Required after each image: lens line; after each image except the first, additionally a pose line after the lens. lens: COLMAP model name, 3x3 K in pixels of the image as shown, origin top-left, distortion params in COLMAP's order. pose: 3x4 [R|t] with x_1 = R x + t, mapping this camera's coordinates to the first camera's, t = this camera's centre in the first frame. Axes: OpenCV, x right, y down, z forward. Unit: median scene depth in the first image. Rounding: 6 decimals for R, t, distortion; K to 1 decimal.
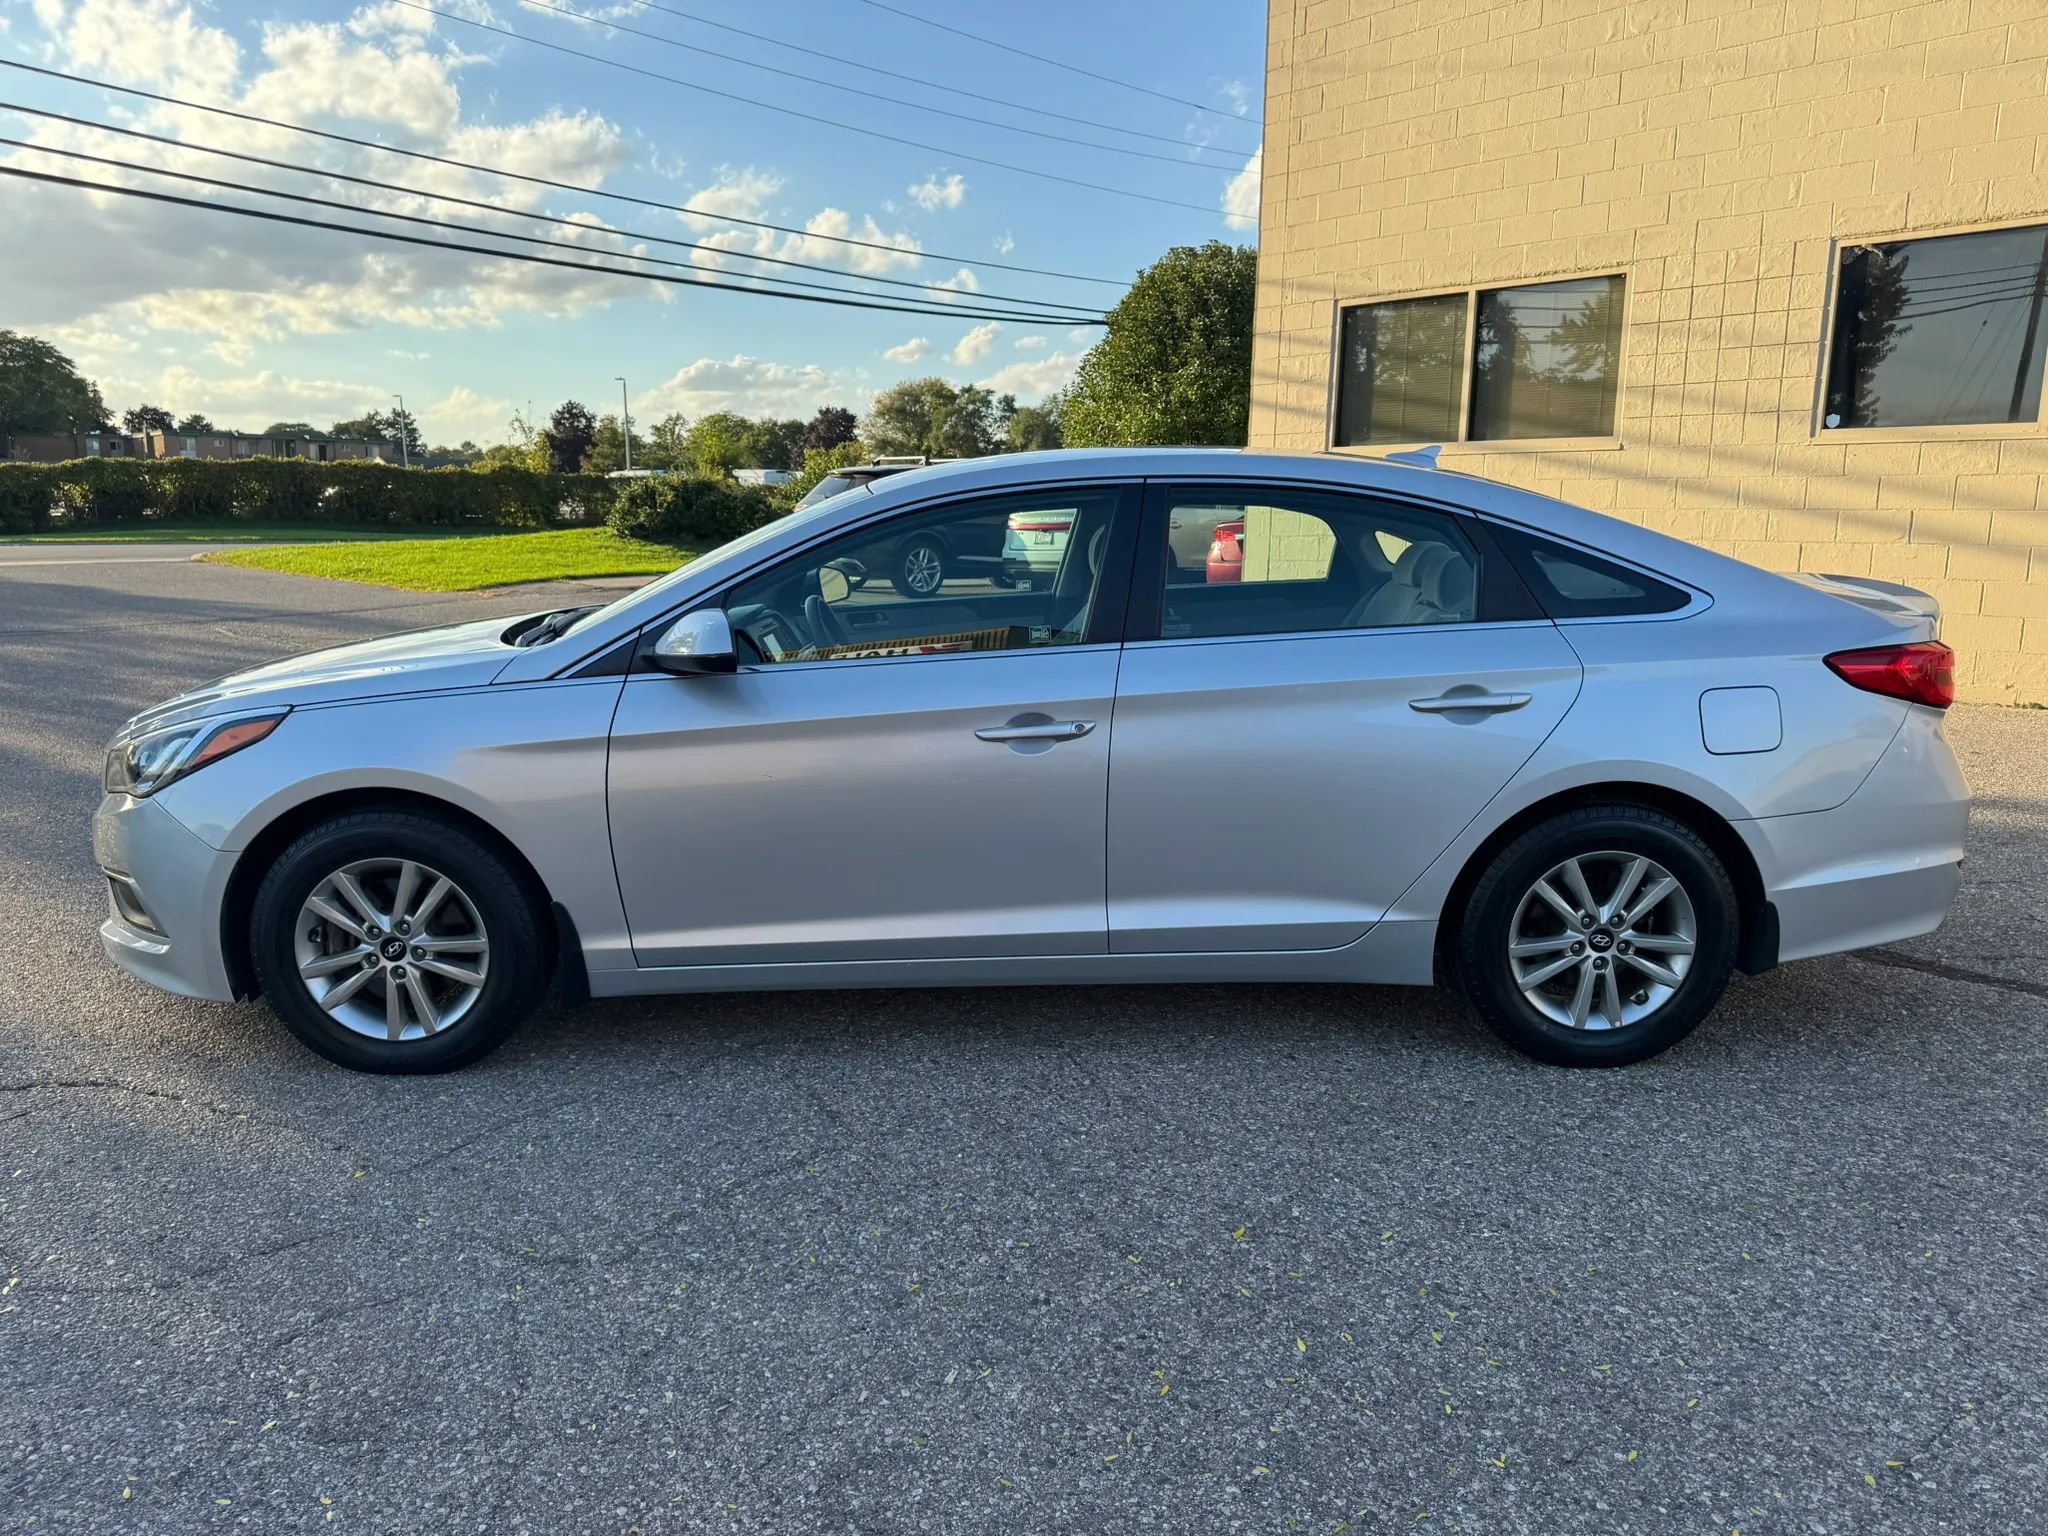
lens RADIAL K [[1439.0, 0, 1033.7], [0, 1439.0, 775.9], [0, 0, 1]] dist [0.058169, -0.067886]
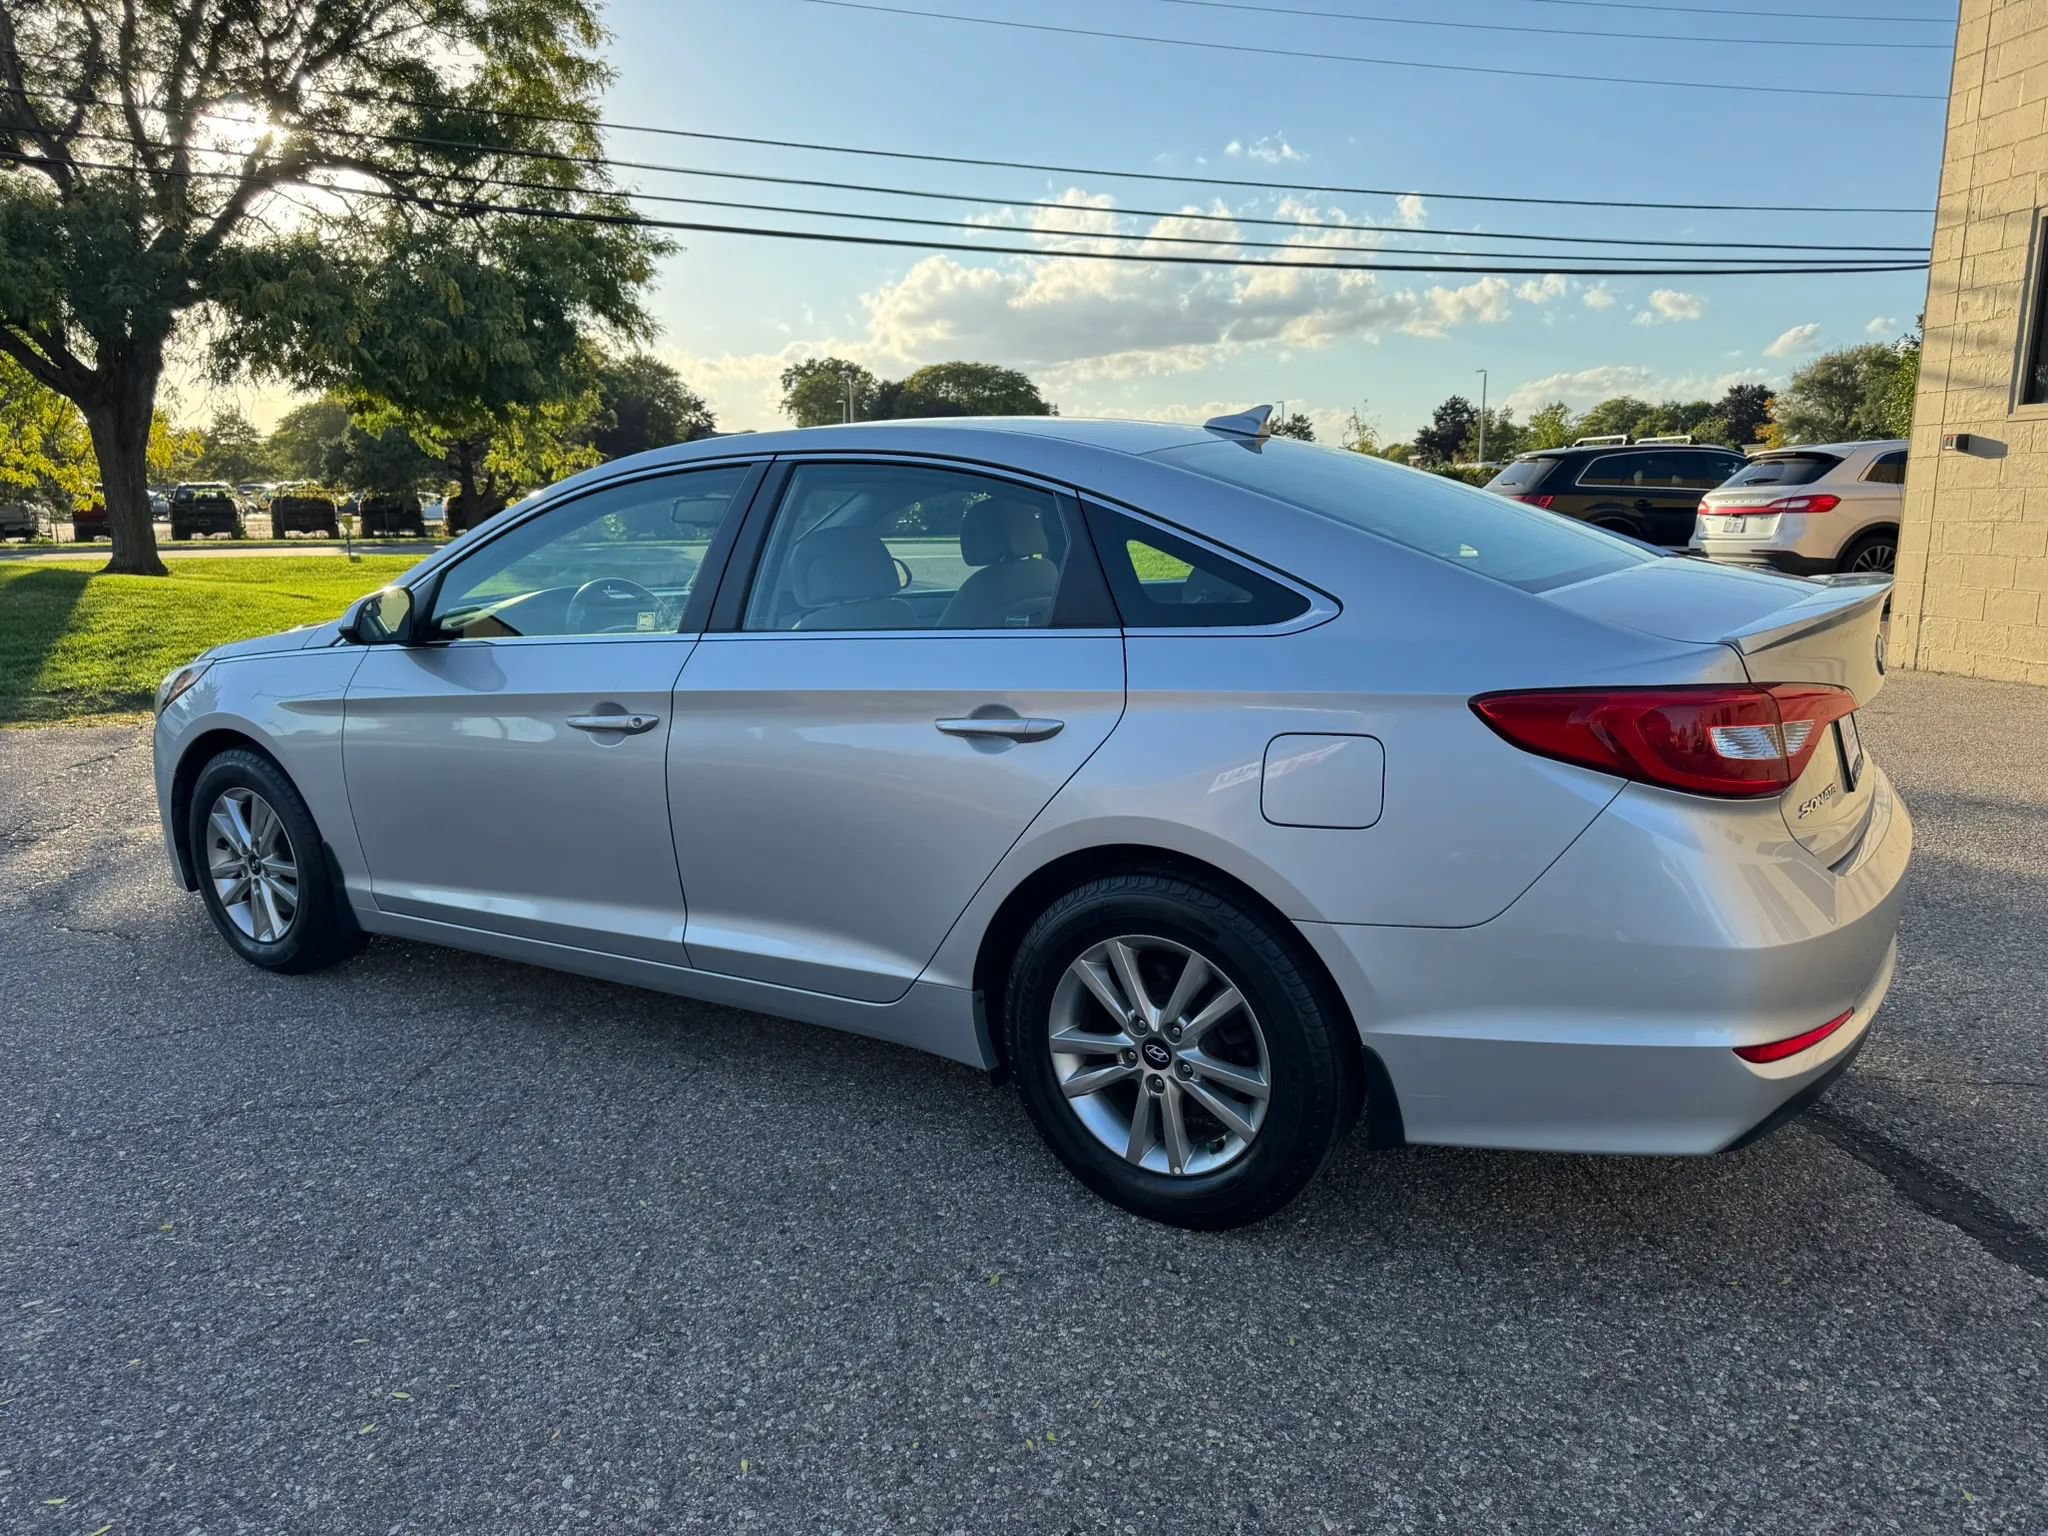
lens RADIAL K [[1439.0, 0, 1033.7], [0, 1439.0, 775.9], [0, 0, 1]] dist [0.058169, -0.067886]
pose [[0.831352, 0.091006, -0.548244, 0.747664], [-0.089002, 0.995571, 0.030299, -0.048794], [0.548573, 0.023605, 0.835770, 0.338938]]
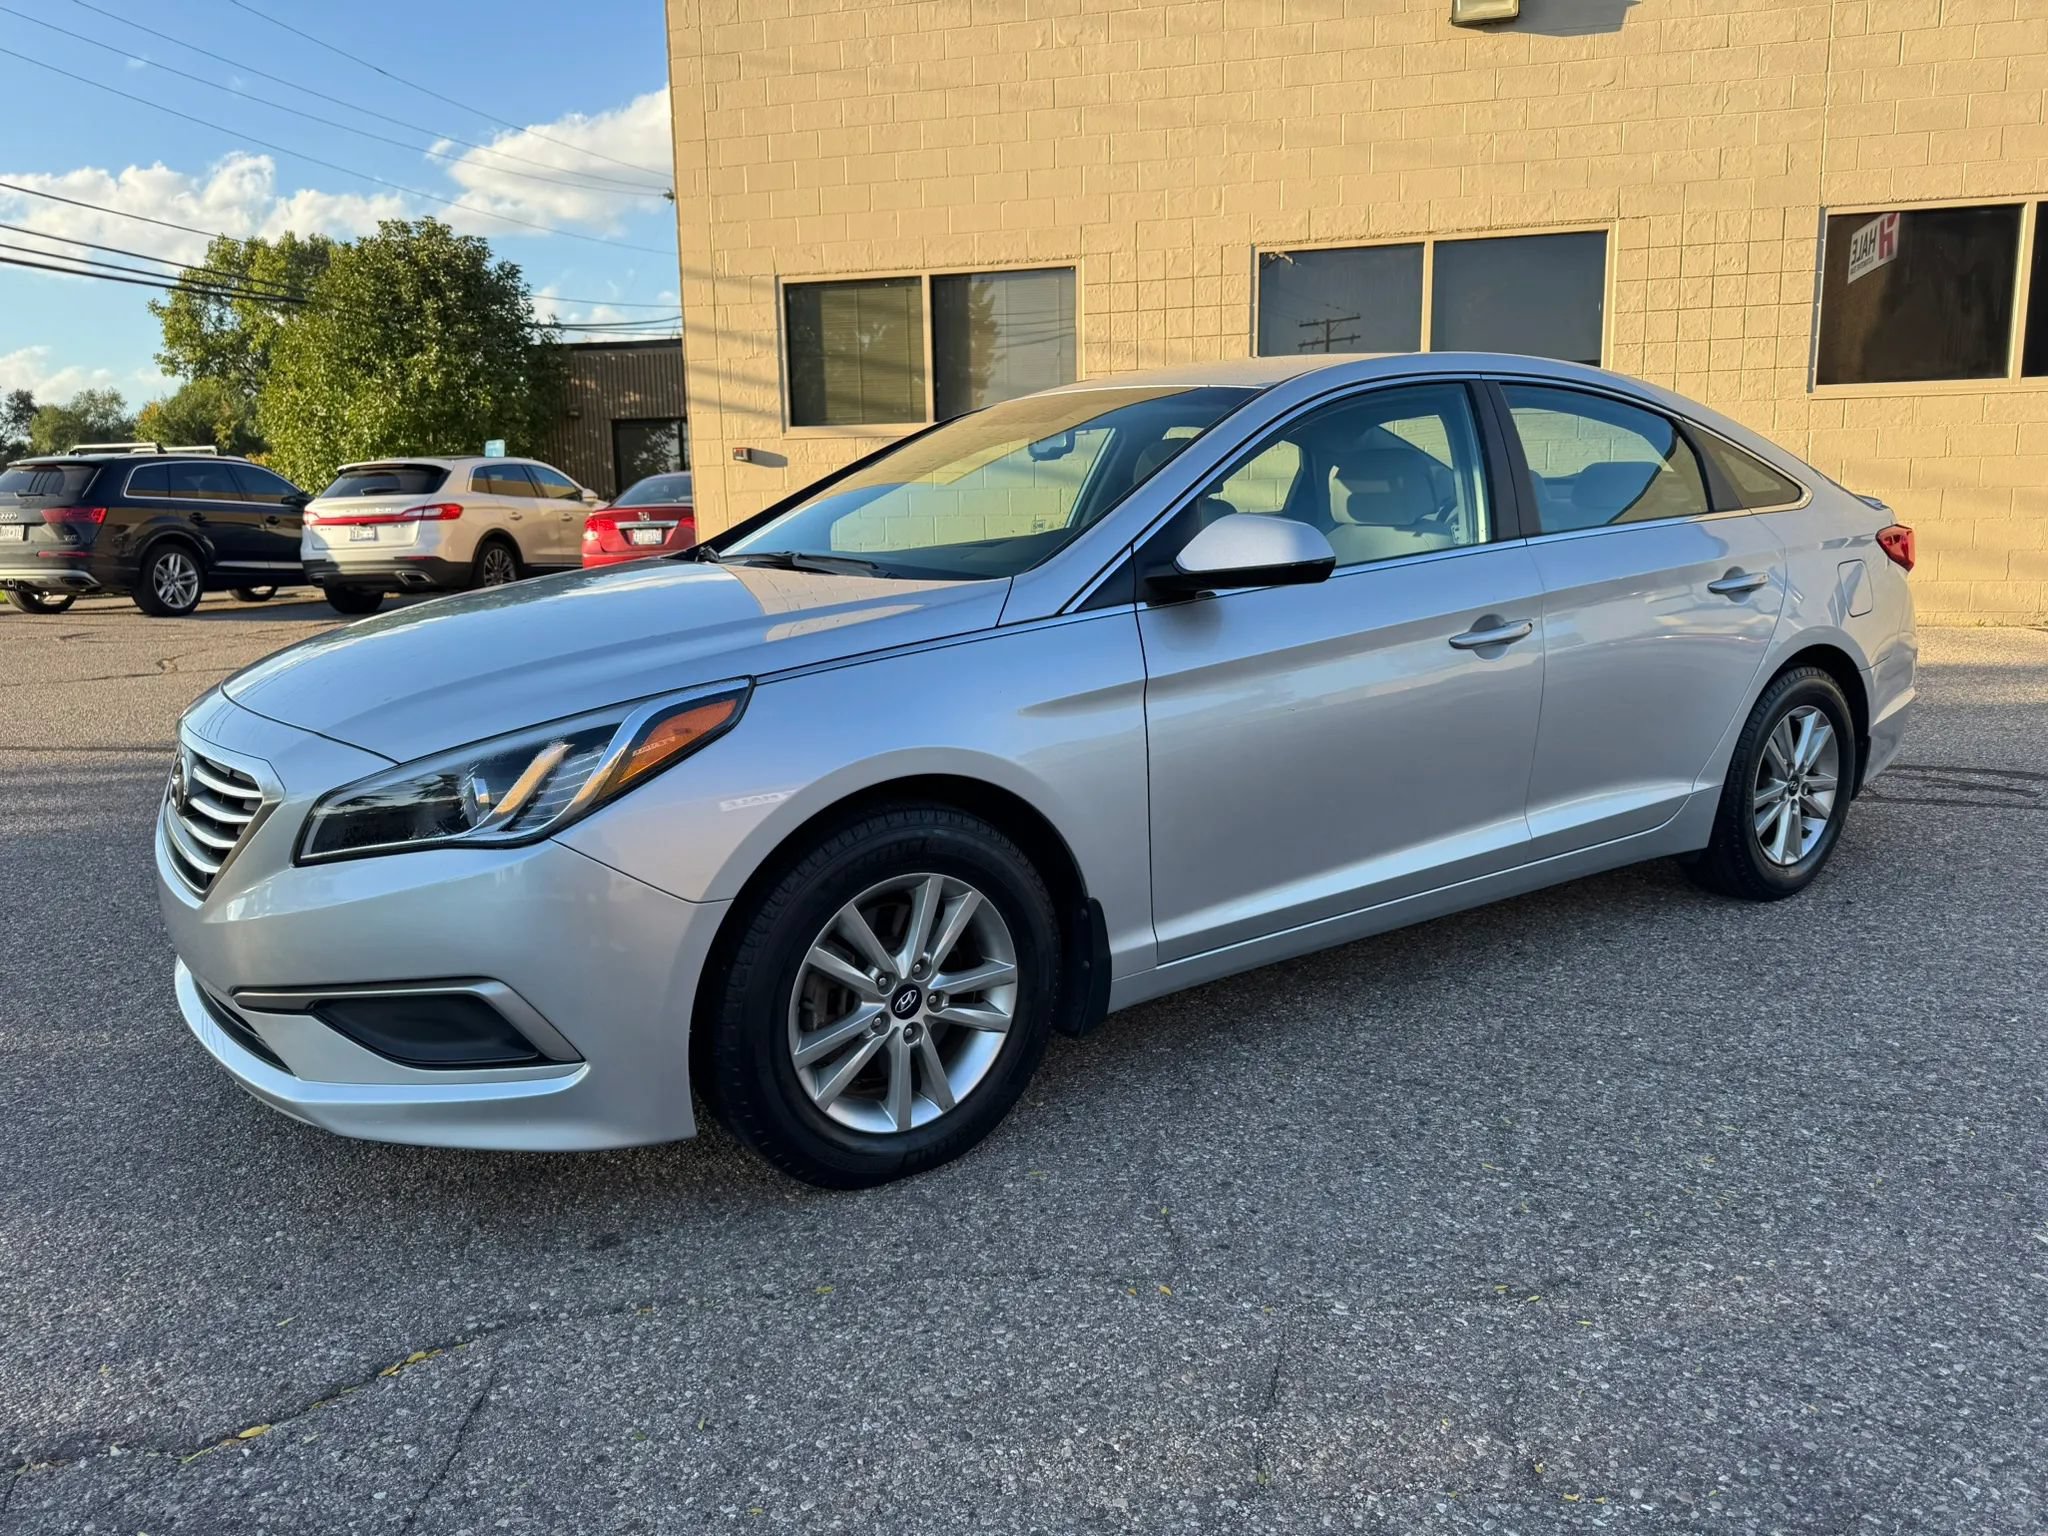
lens RADIAL K [[1426.5, 0, 1018.3], [0, 1426.5, 764.8], [0, 0, 1]] dist [0.080458, -0.092334]
pose [[0.835336, -0.118214, 0.536879, -0.754457], [0.125059, 0.991863, 0.023814, -0.007658], [-0.535325, 0.047248, 0.843323, 0.361720]]
